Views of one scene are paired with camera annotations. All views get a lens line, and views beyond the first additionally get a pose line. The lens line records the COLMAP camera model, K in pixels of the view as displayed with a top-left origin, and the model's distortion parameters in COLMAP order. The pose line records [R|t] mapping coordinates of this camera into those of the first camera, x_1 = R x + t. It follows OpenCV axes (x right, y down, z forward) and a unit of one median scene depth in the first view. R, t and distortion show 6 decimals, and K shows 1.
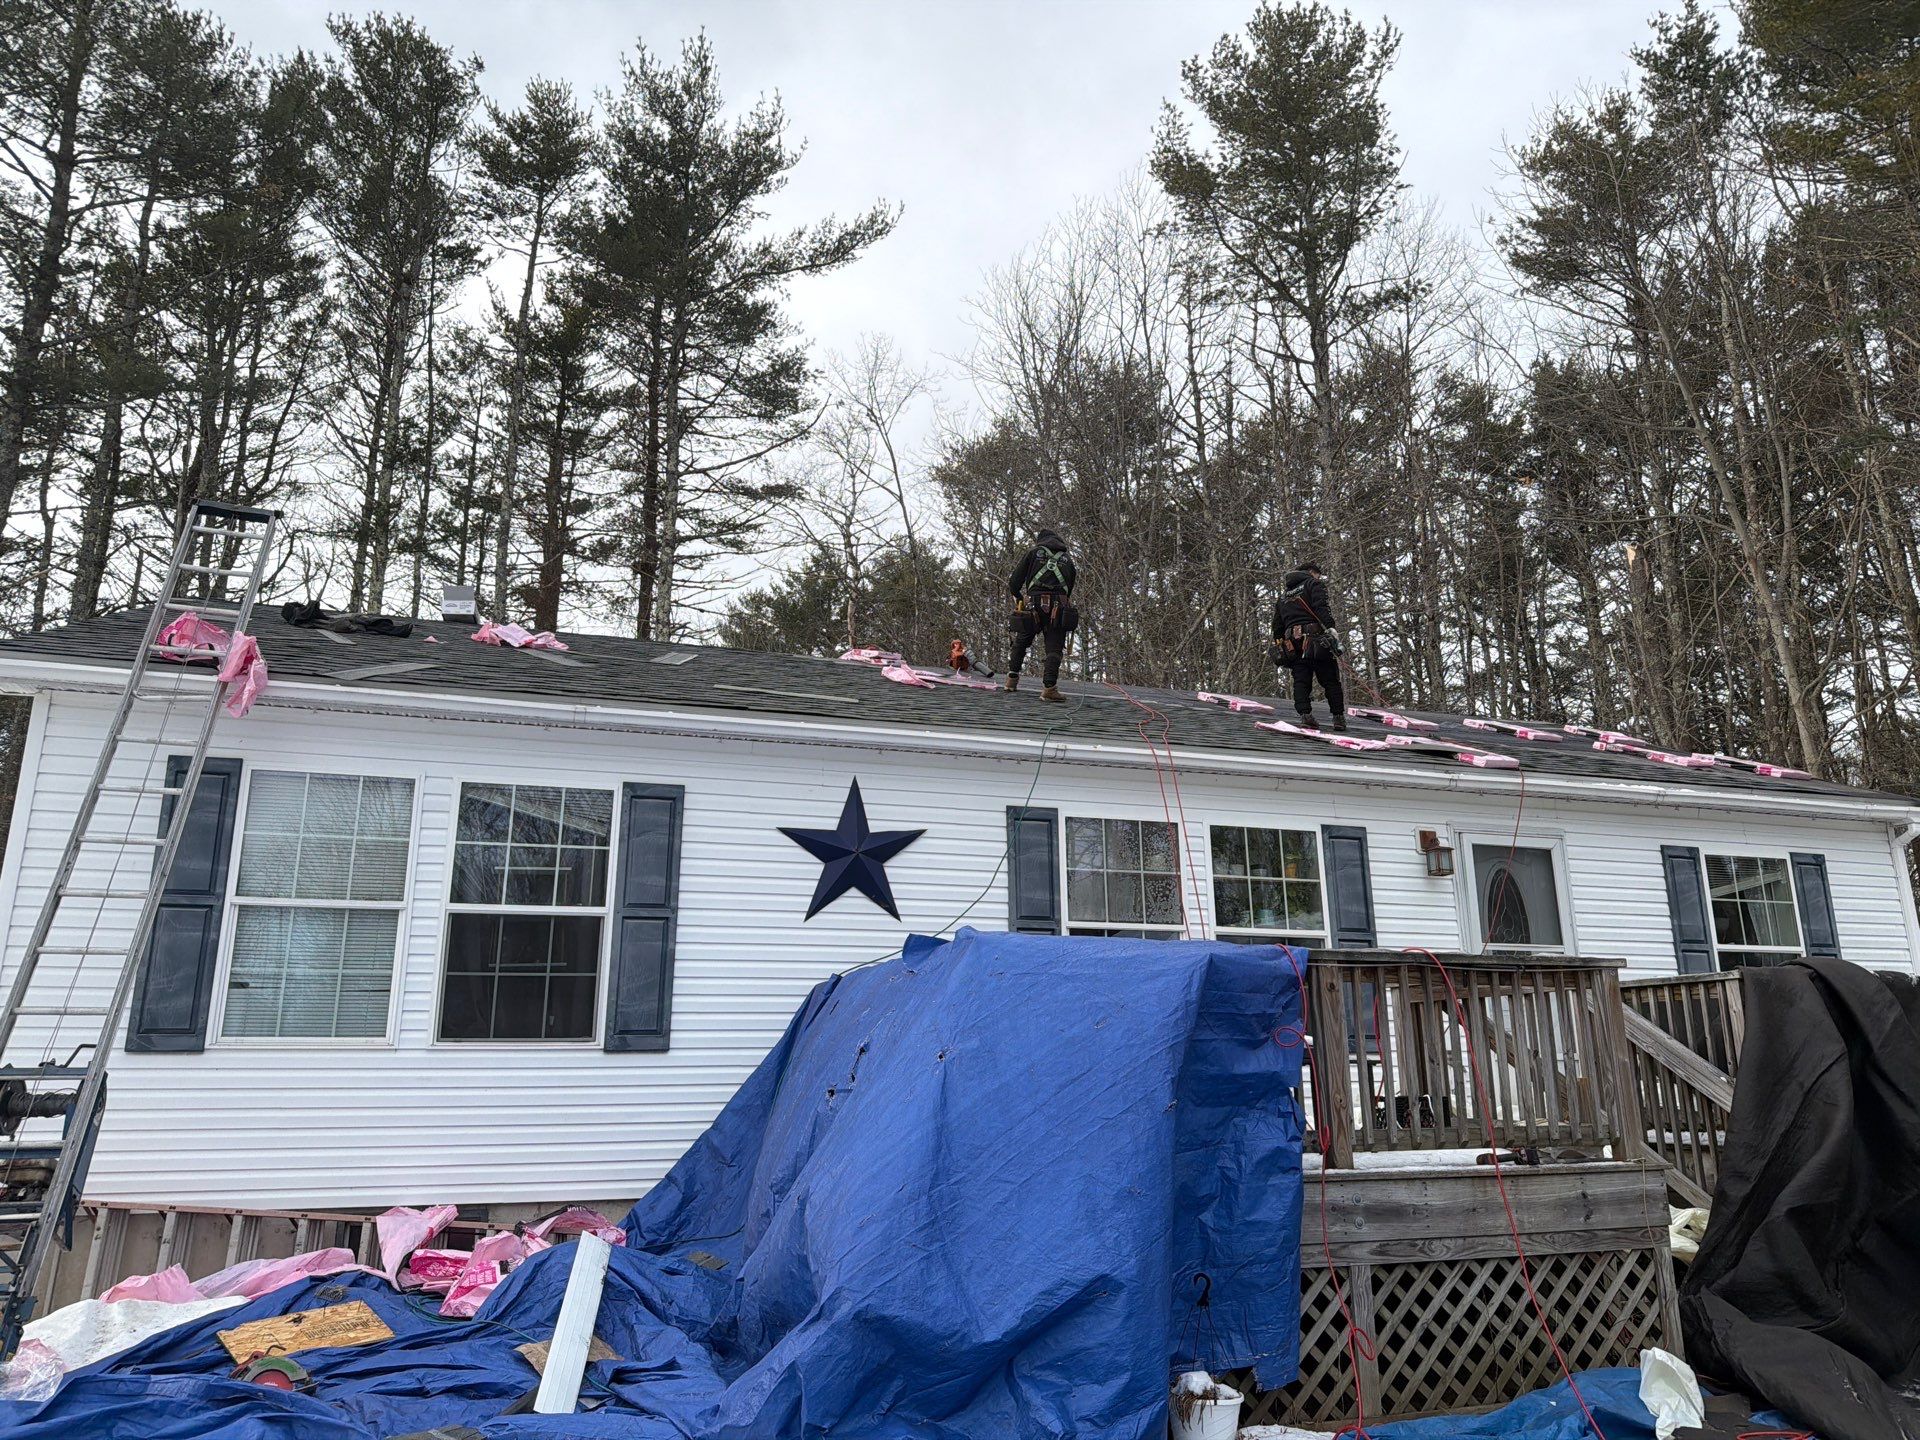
lens RADIAL K [[1406.2, 0, 952.7], [0, 1406.2, 713.2], [0, 0, 1]] dist [0.091653, -0.132979]
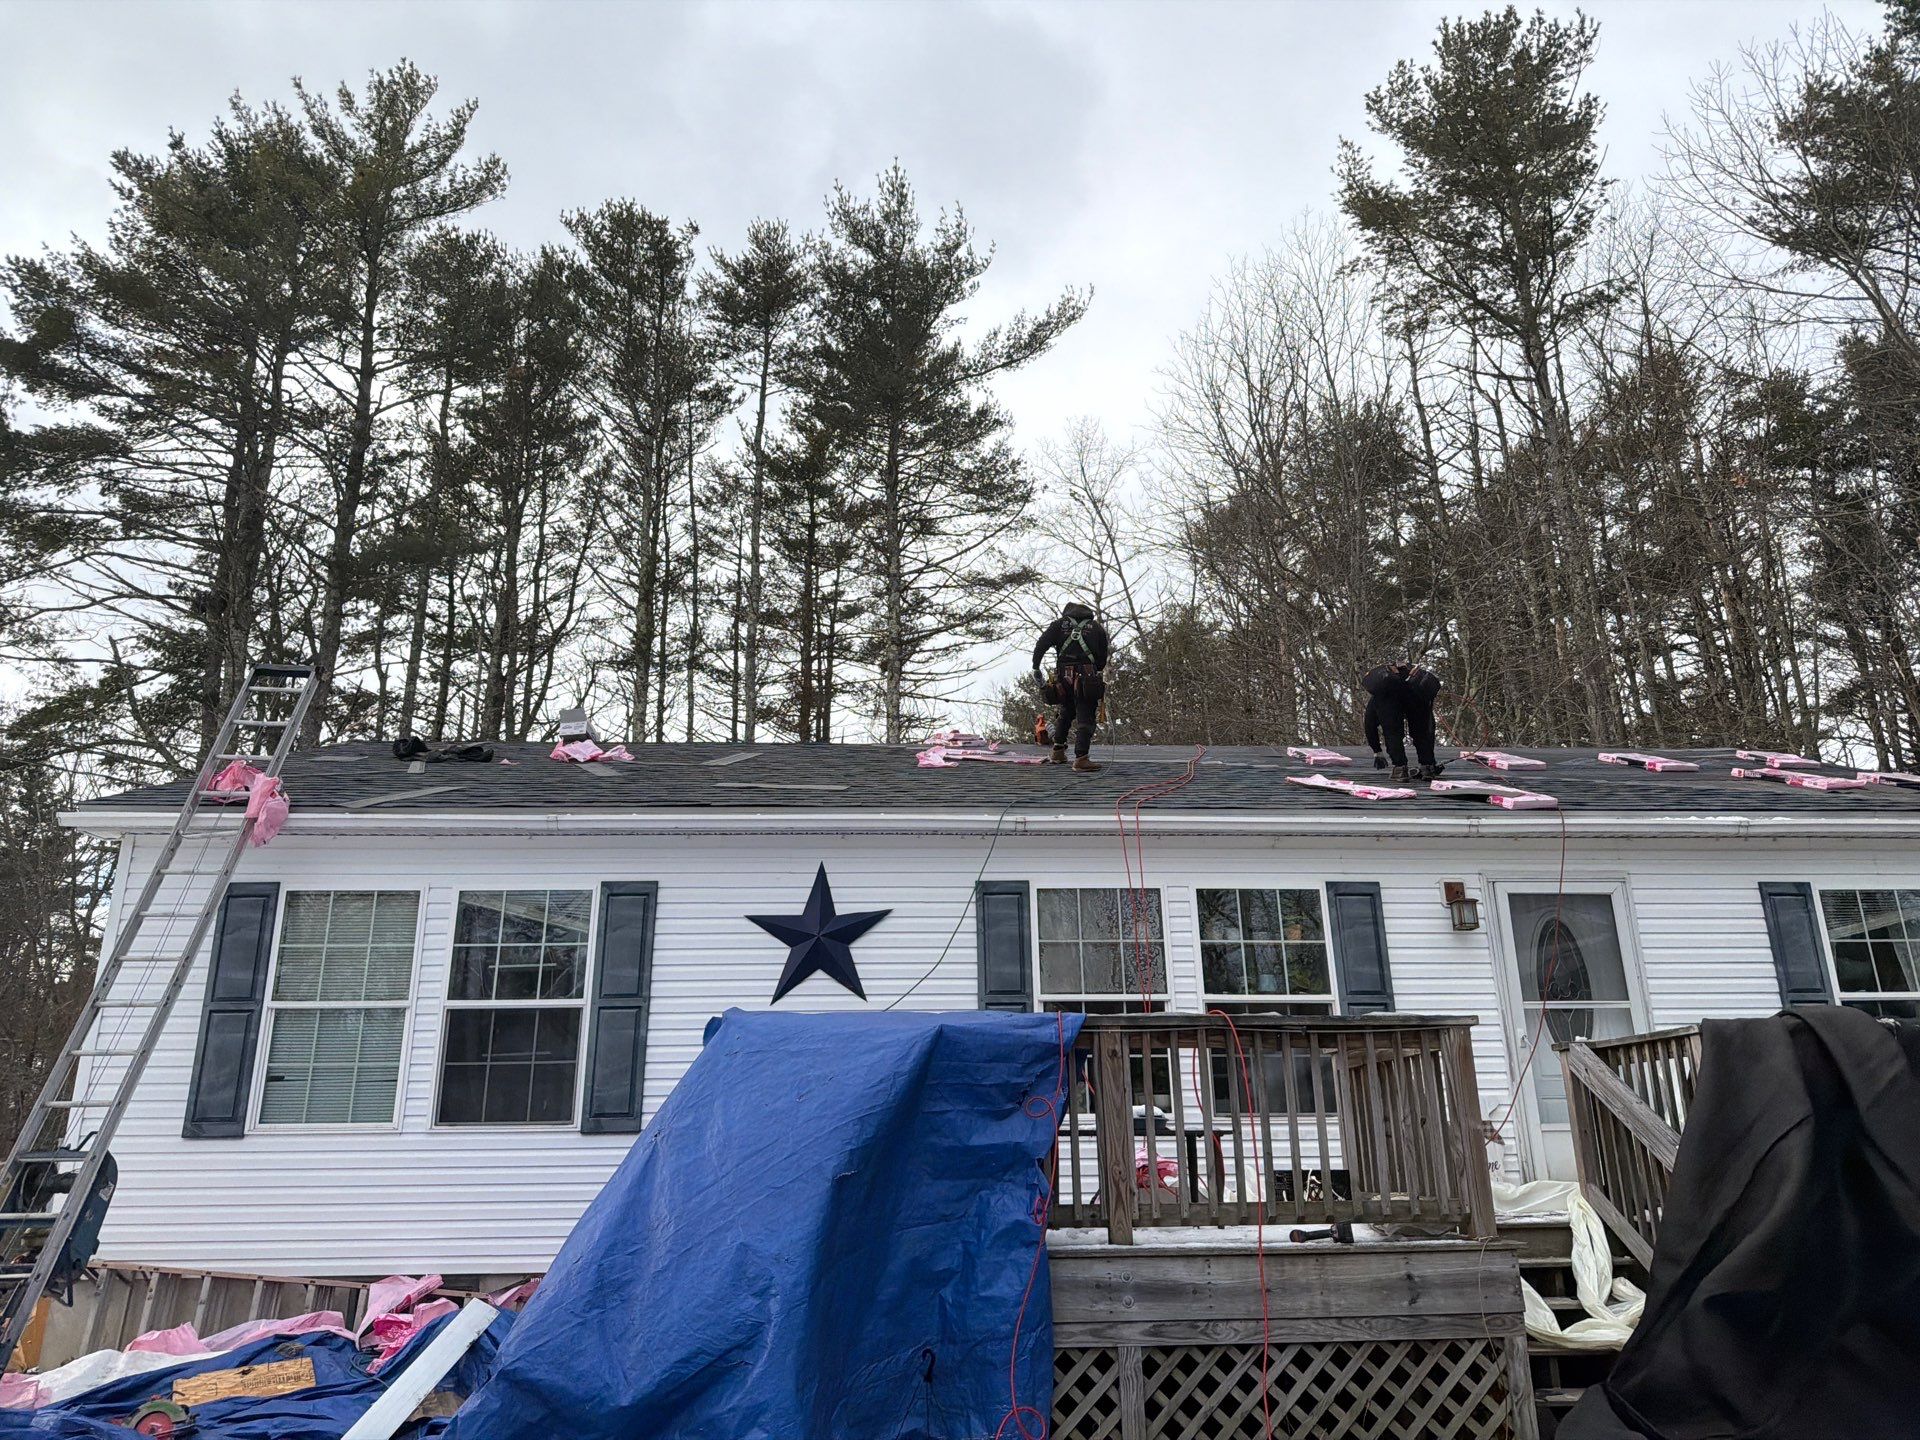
lens RADIAL K [[1406.2, 0, 952.7], [0, 1406.2, 713.2], [0, 0, 1]] dist [0.091653, -0.132979]
pose [[0.962214, -0.088633, -0.257466, 0.295138], [0.074642, 0.995178, -0.063638, 0.008517], [0.261865, 0.042016, 0.964190, 0.013109]]
